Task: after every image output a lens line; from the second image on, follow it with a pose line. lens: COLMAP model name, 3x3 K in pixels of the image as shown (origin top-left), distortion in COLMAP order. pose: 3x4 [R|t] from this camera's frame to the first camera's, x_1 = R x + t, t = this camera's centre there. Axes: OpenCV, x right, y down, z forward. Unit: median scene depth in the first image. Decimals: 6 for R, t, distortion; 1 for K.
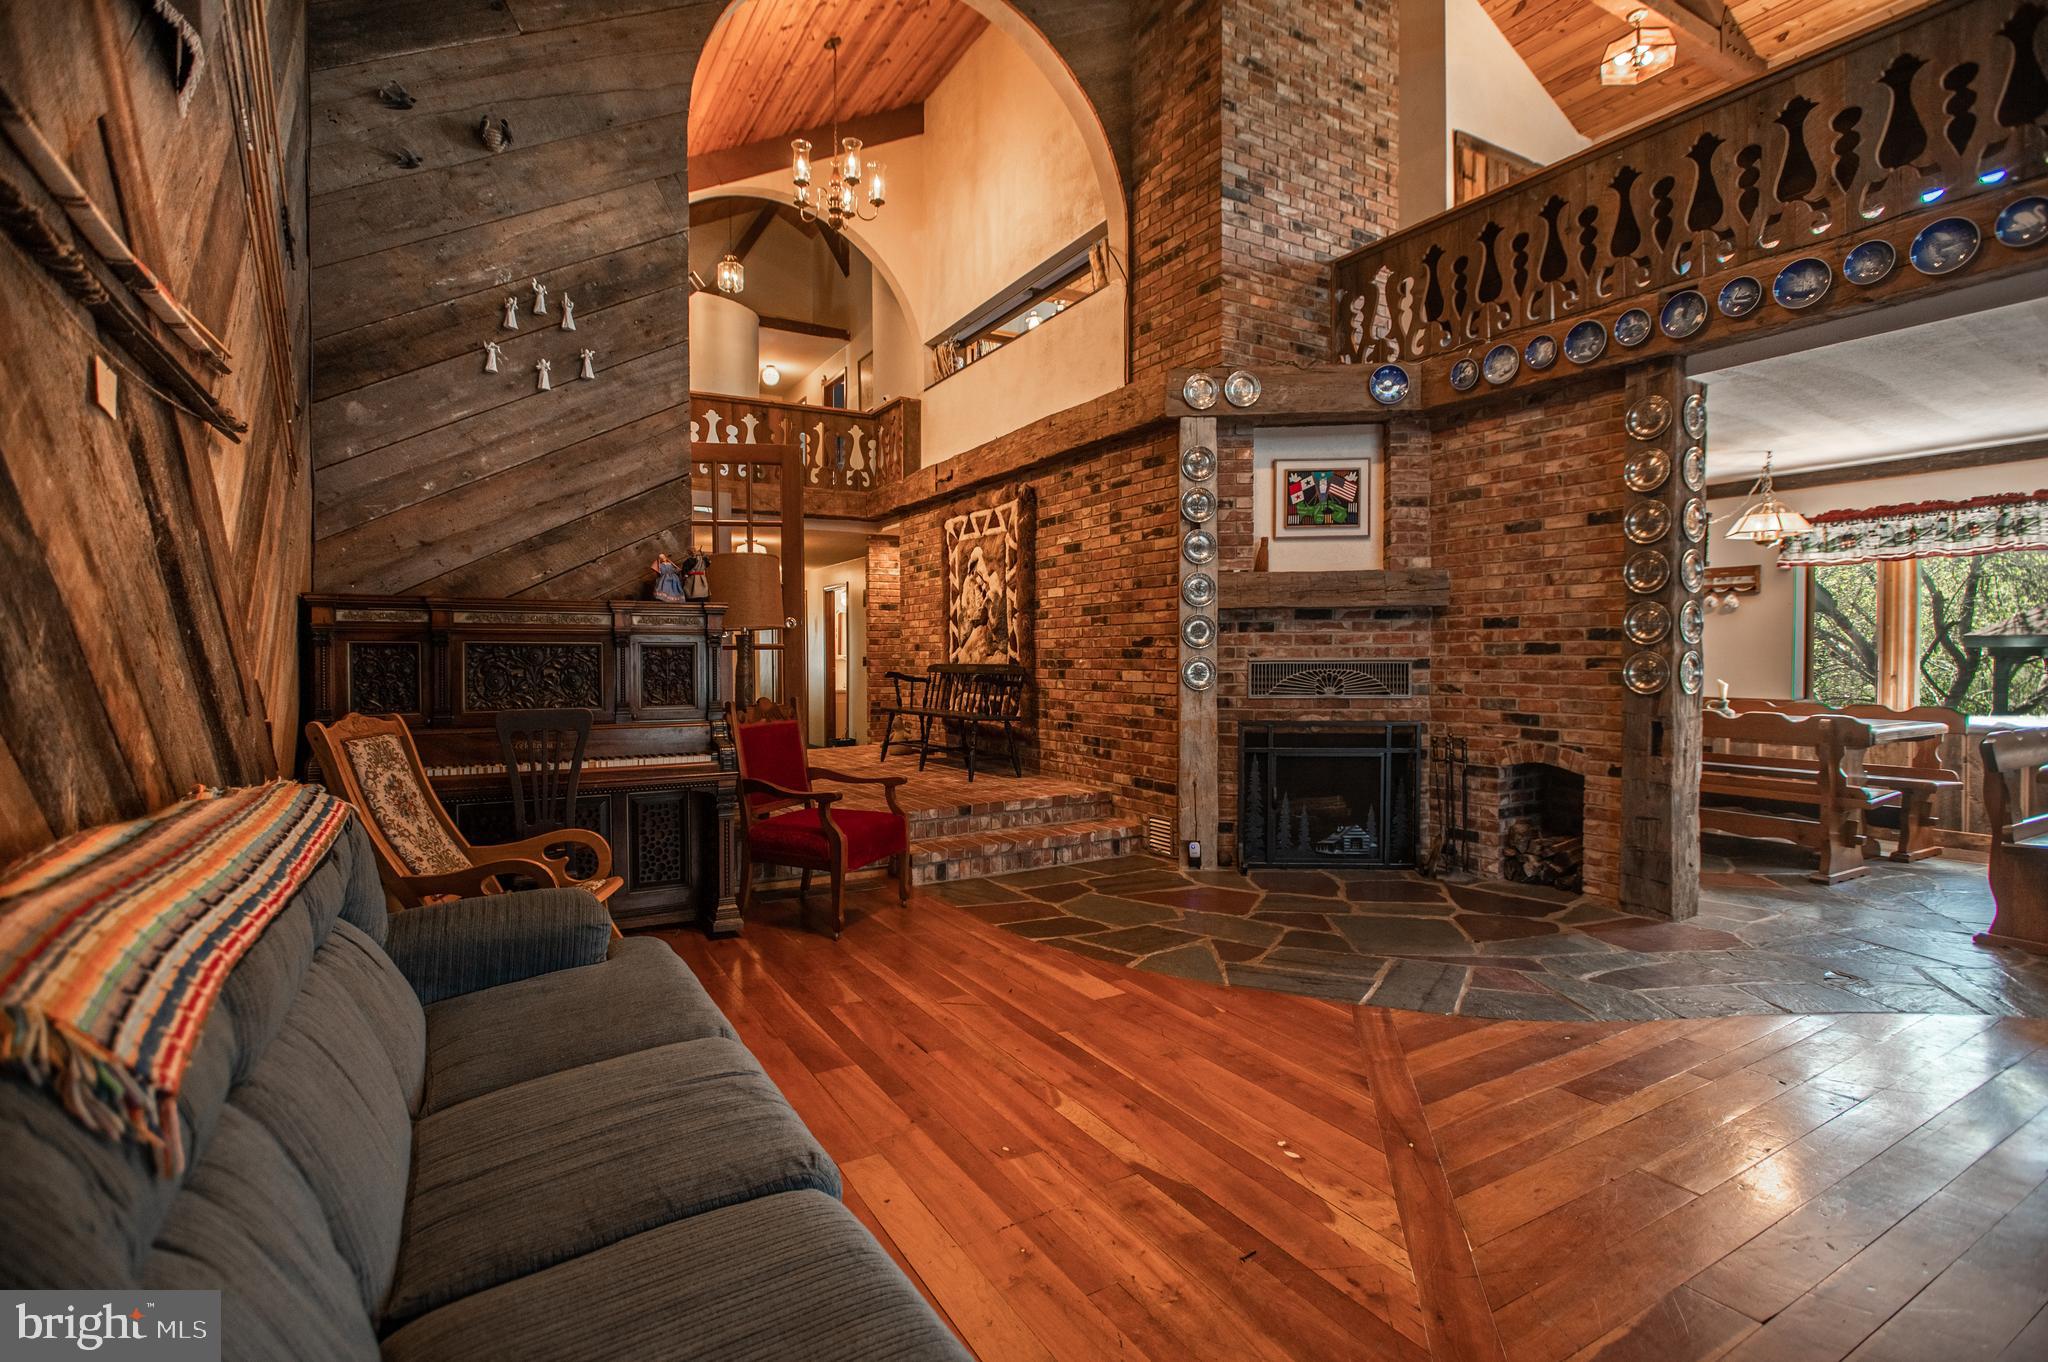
lens RADIAL K [[963.3, 0, 1022.9], [0, 963.3, 675.8], [0, 0, 1]] dist [-0.010391, -0.001112]
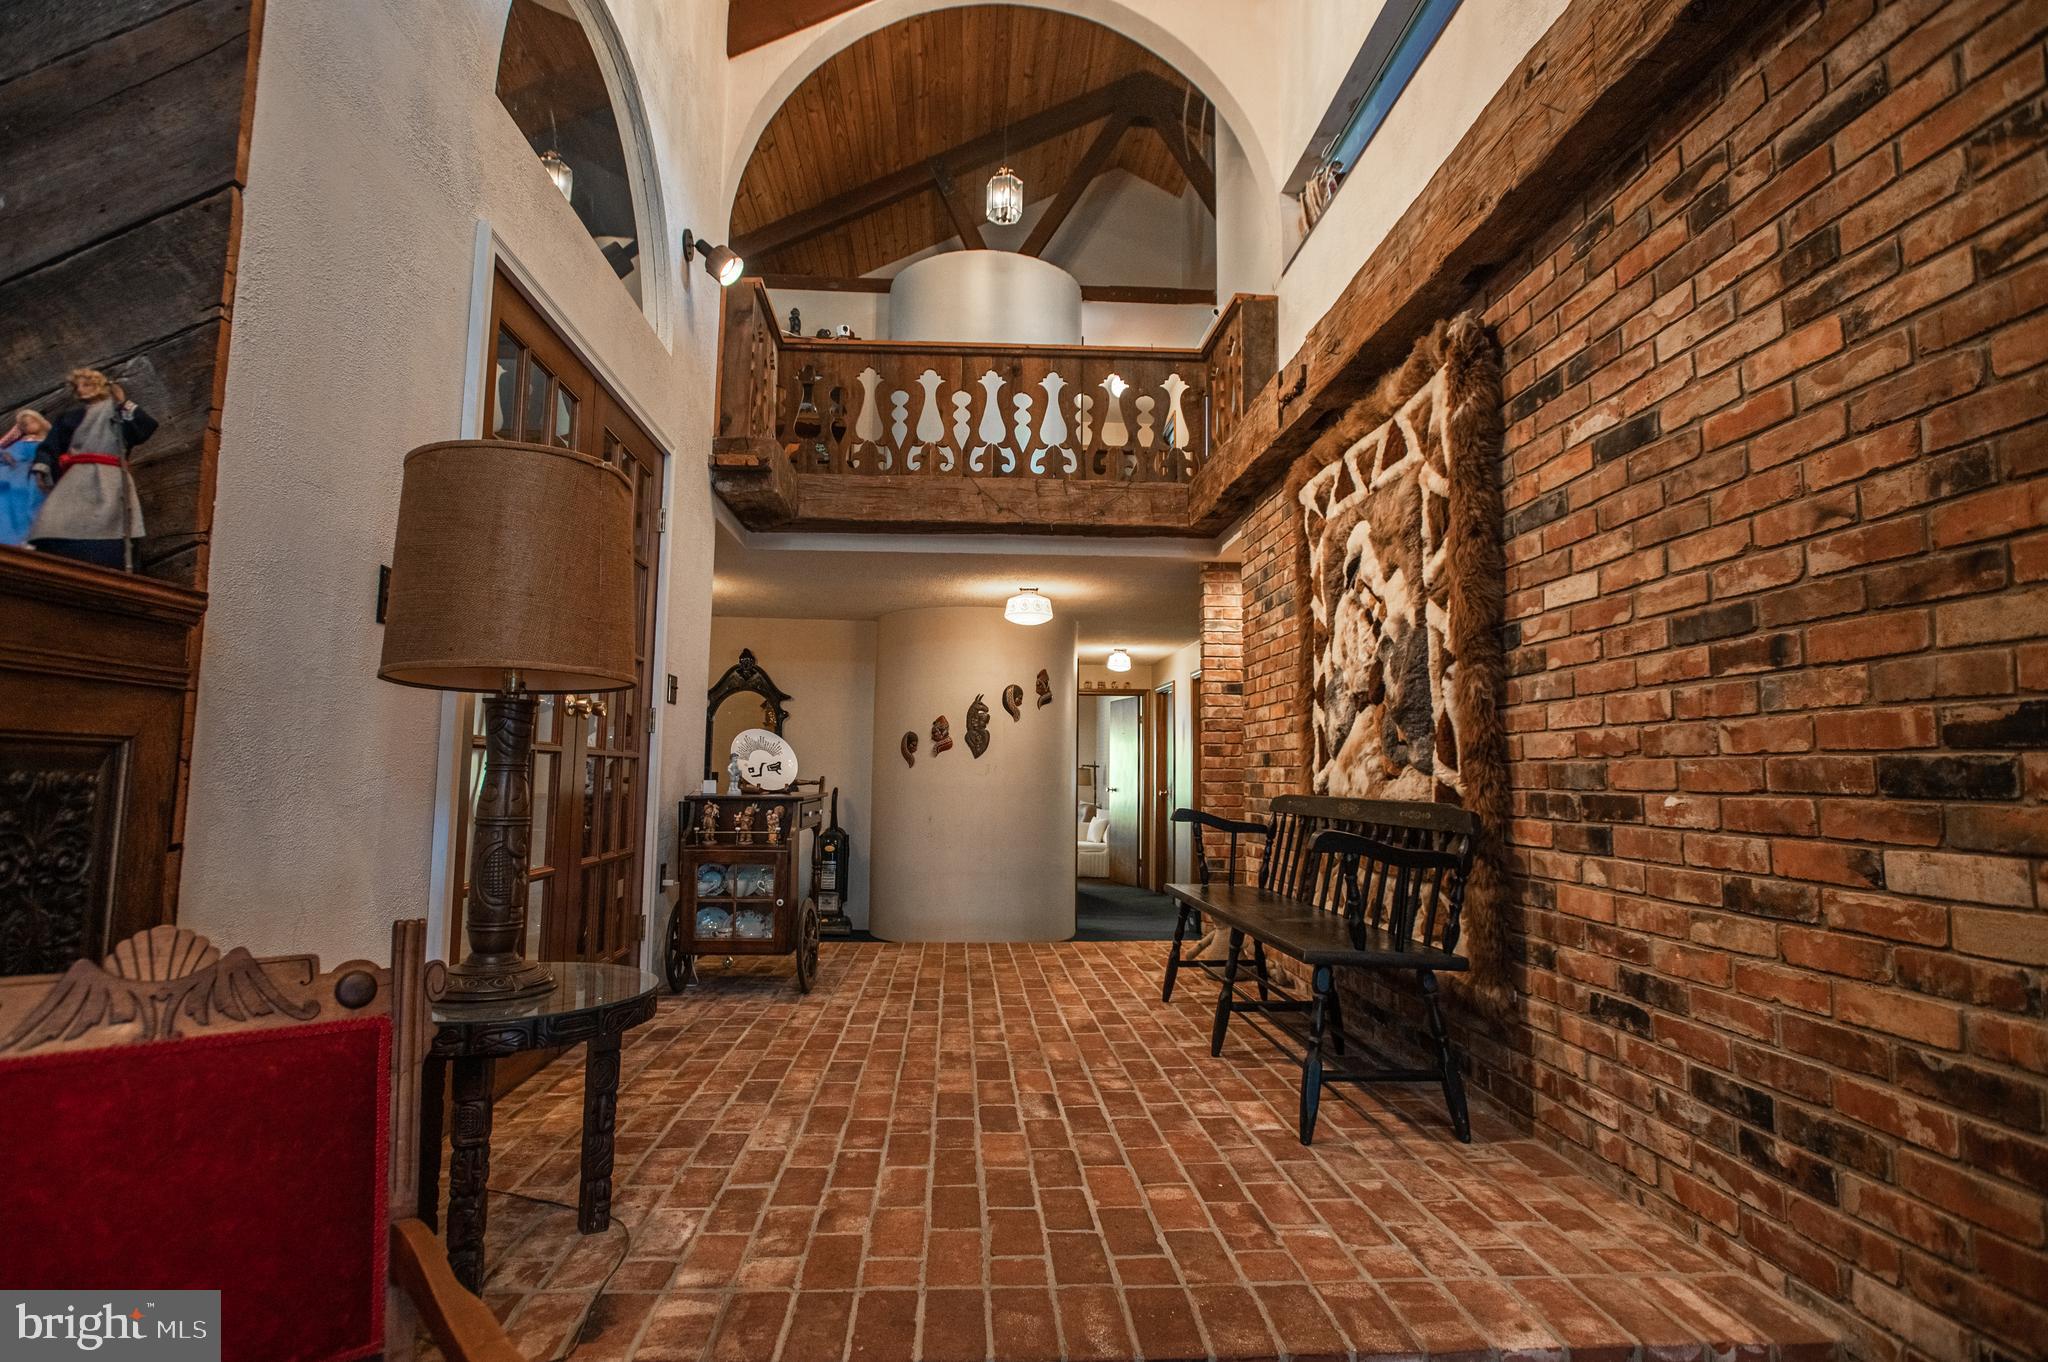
lens RADIAL K [[1022.6, 0, 1019.4], [0, 1022.6, 676.5], [0, 0, 1]] dist [-0.012150, -0.001315]
pose [[0.891184, -0.026355, -0.452876, 0.025649], [-0.027276, 0.993392, -0.111484, -0.013976], [0.452822, 0.111706, 0.884576, 0.666825]]
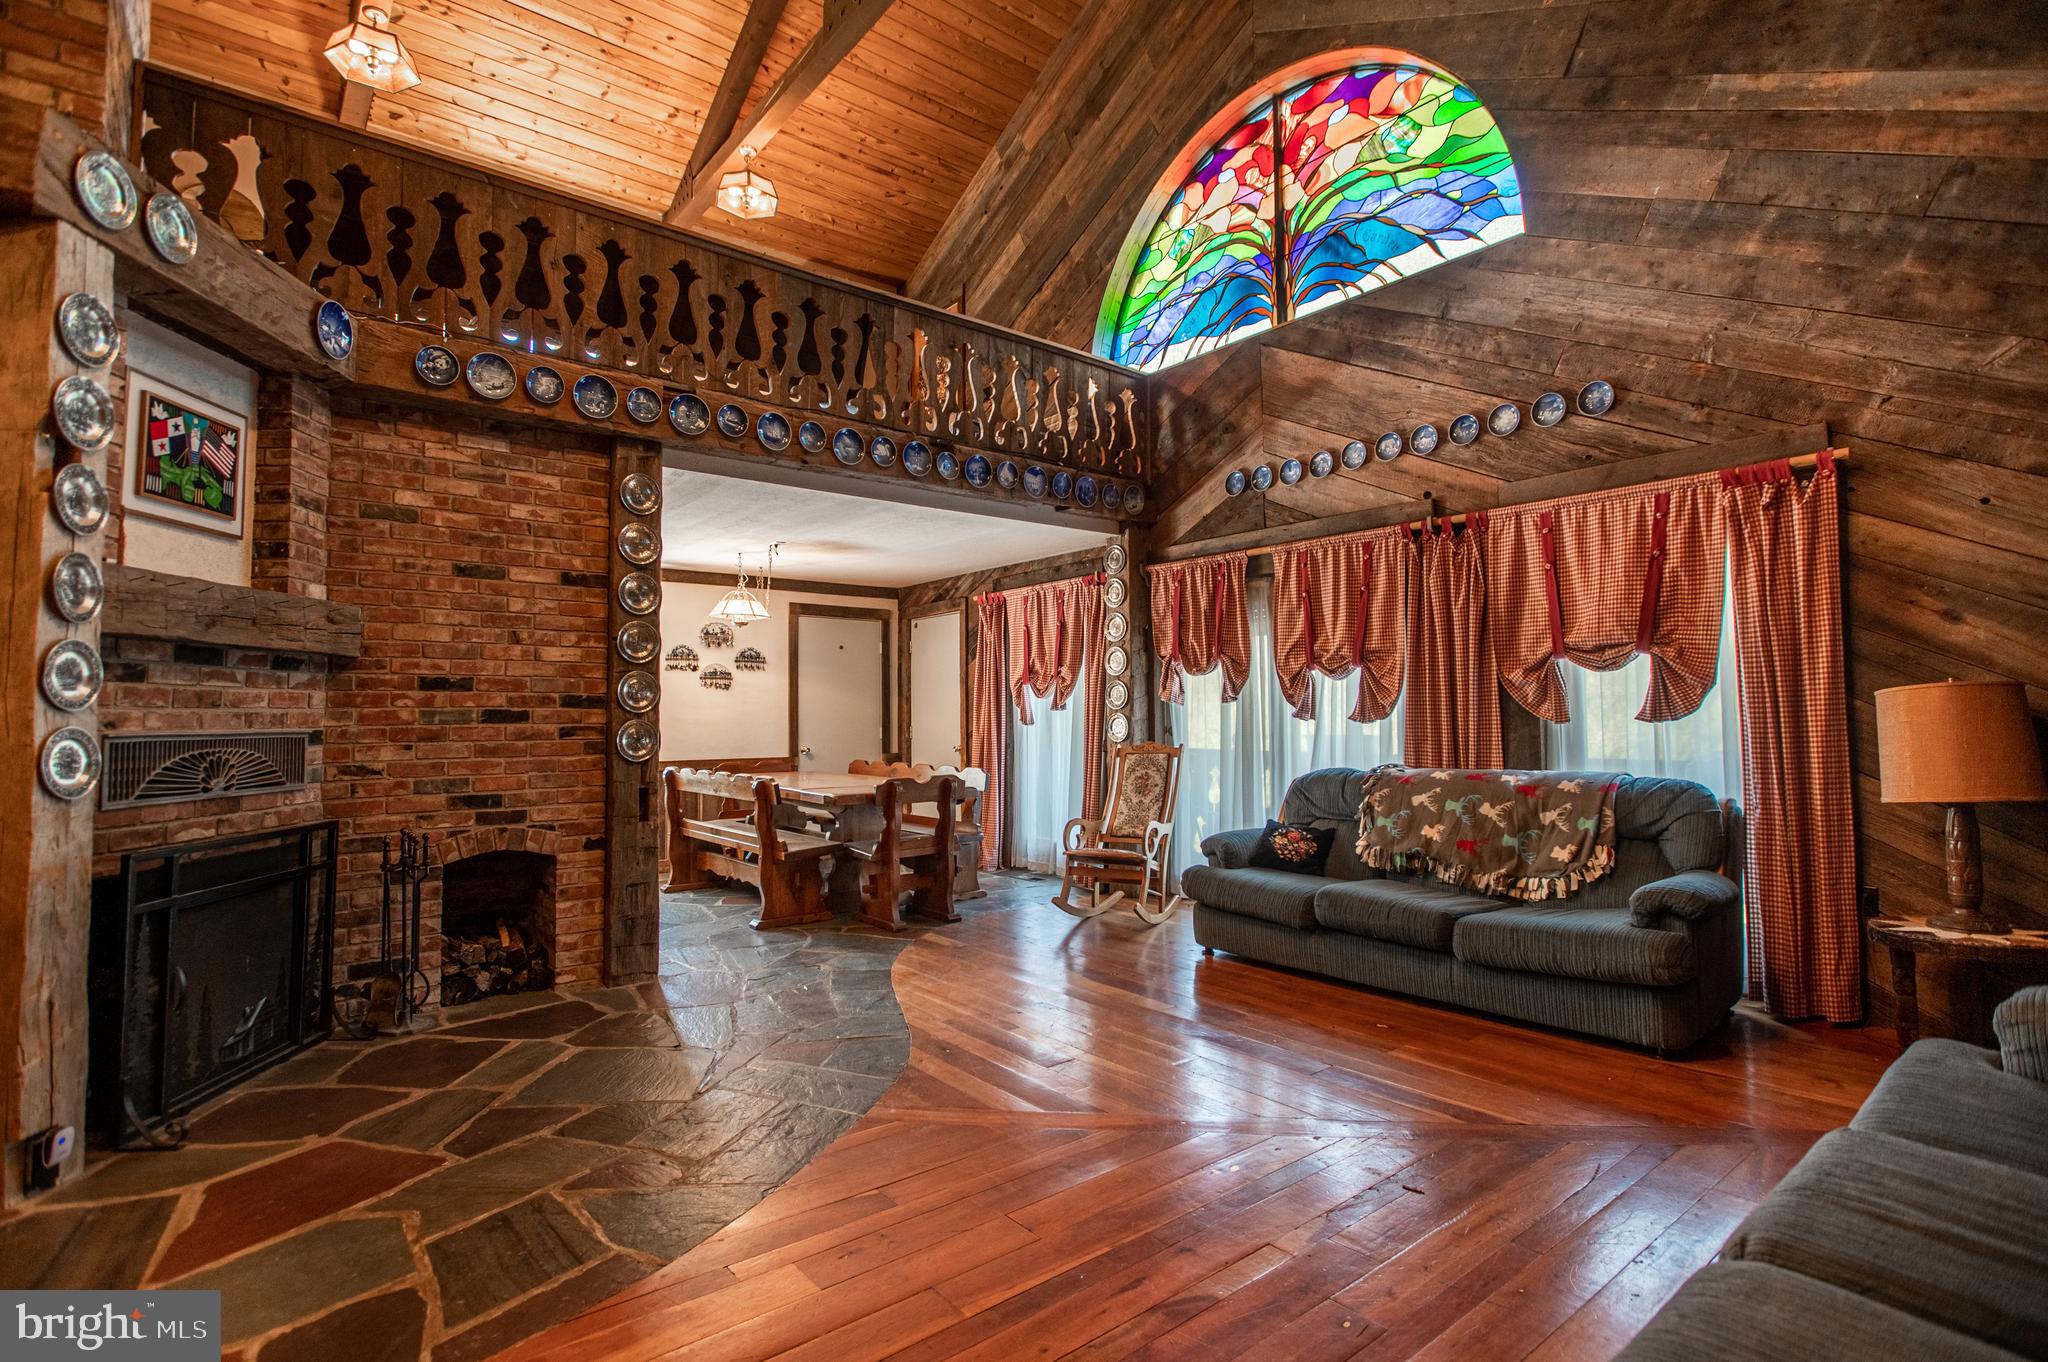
lens RADIAL K [[986.1, 0, 1022.6], [0, 986.1, 675.2], [0, 0, 1]] dist [-0.011592, -0.000009]
pose [[-0.150498, 0.048603, 0.987415, -0.319869], [0.028894, 0.998580, -0.044748, -0.009868], [-0.988188, 0.021796, -0.151689, 0.536617]]
